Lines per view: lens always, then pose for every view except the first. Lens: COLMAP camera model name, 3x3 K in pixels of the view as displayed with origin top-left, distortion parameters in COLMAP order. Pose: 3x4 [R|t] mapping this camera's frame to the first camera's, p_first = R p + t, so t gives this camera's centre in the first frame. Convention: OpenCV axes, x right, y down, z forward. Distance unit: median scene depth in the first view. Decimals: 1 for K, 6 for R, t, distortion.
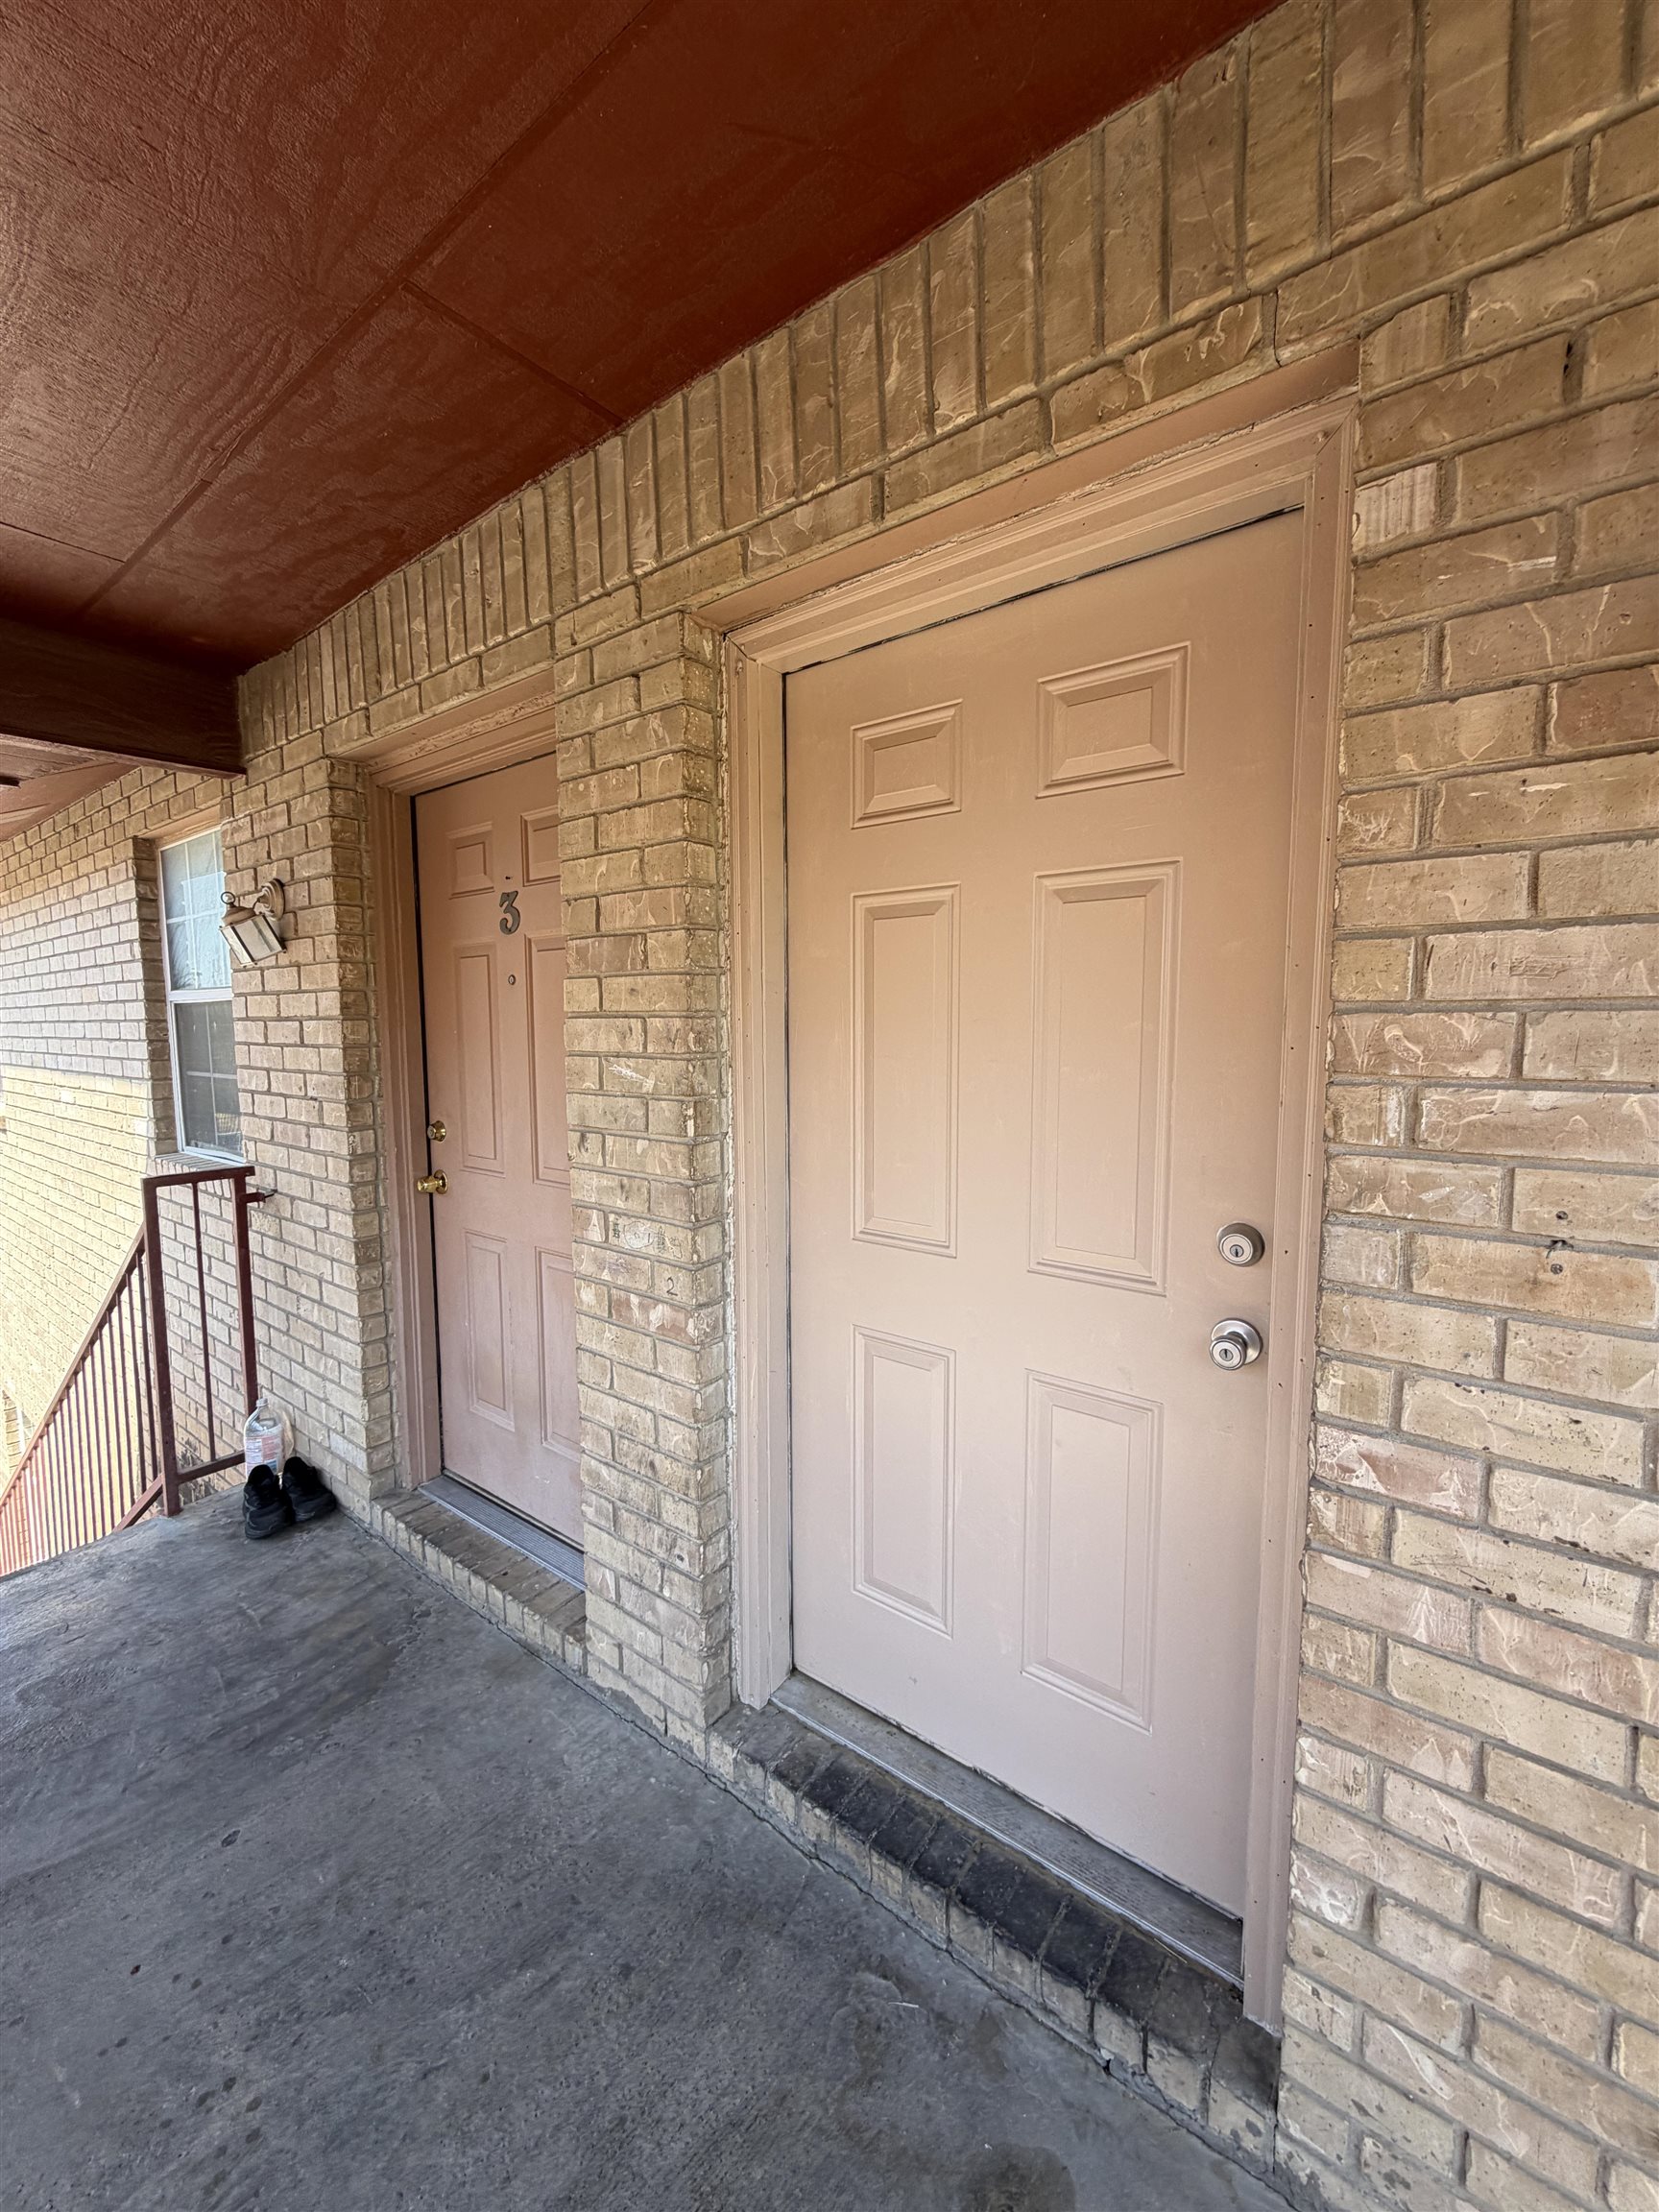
lens RADIAL K [[877.6, 0, 837.7], [0, 877.6, 1100.5], [0, 0, 1]] dist [-0.008941, 0.000731]
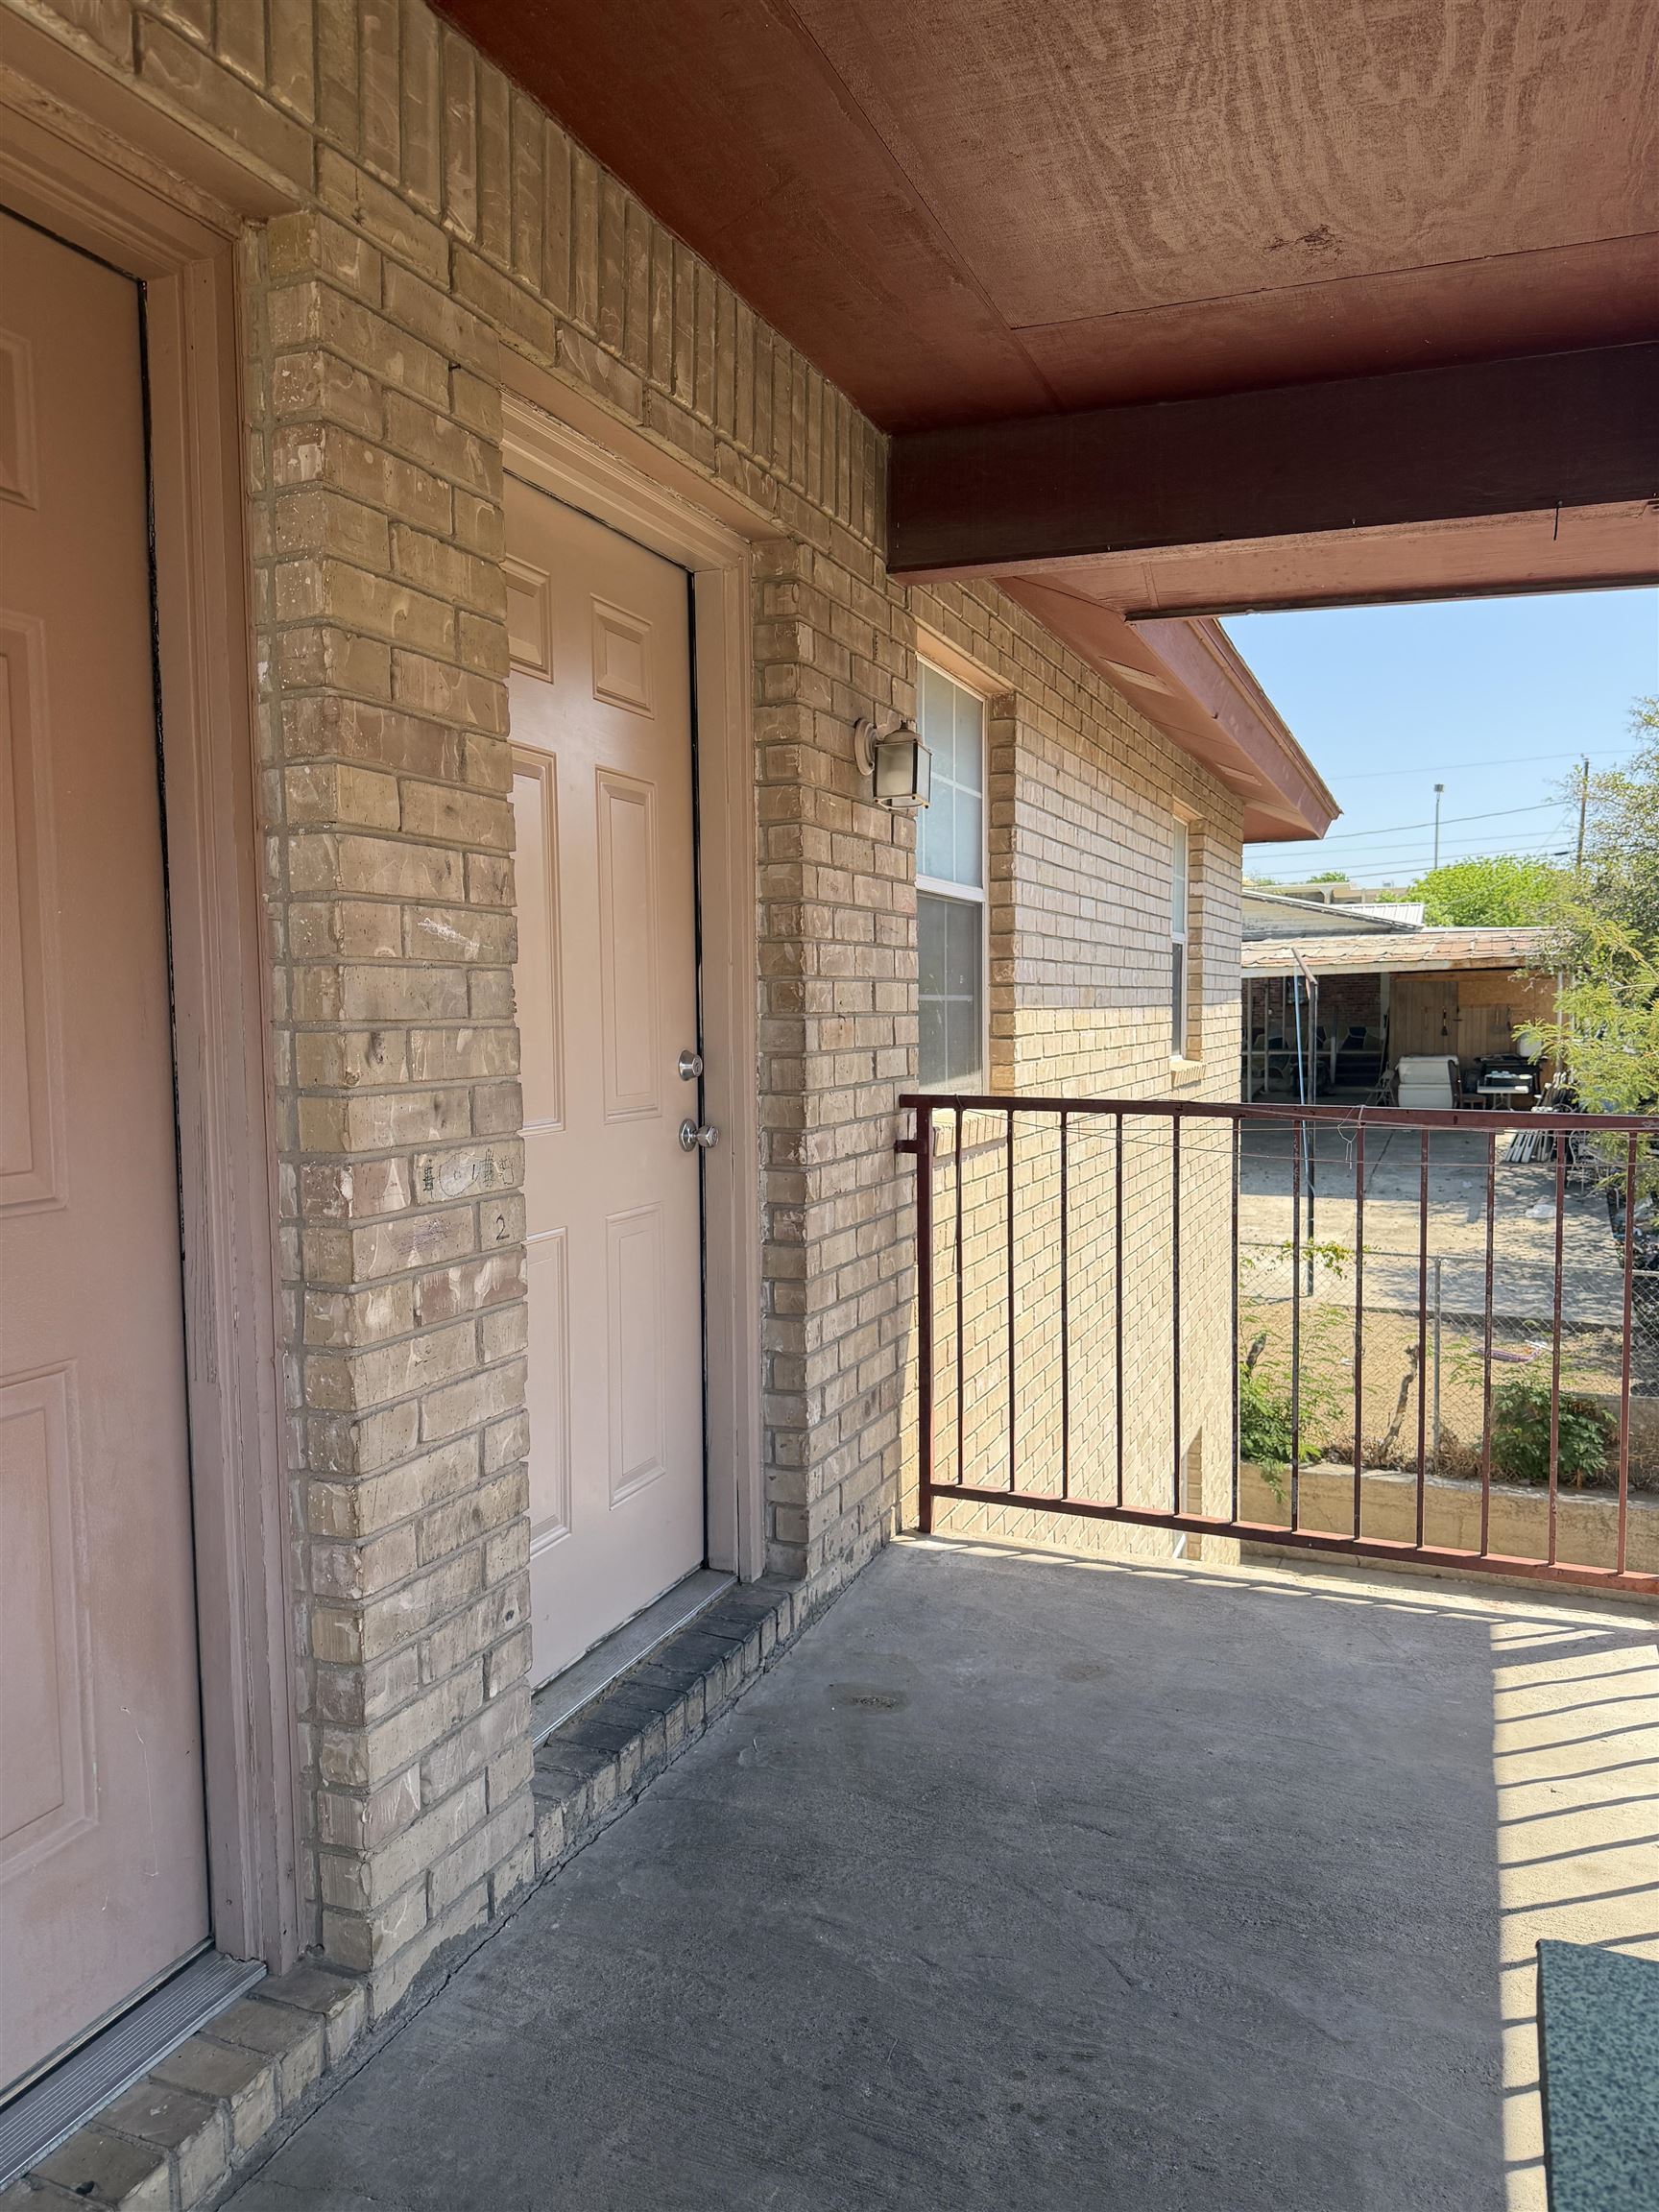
lens RADIAL K [[1573.4, 0, 825.5], [0, 1573.4, 1096.5], [0, 0, 1]] dist [0.015077, -0.052281]
pose [[-0.266175, -0.051120, 0.962568, -1.484629], [0.096369, 0.992178, 0.079341, 0.026857], [-0.959095, 0.113881, -0.259167, 1.053029]]
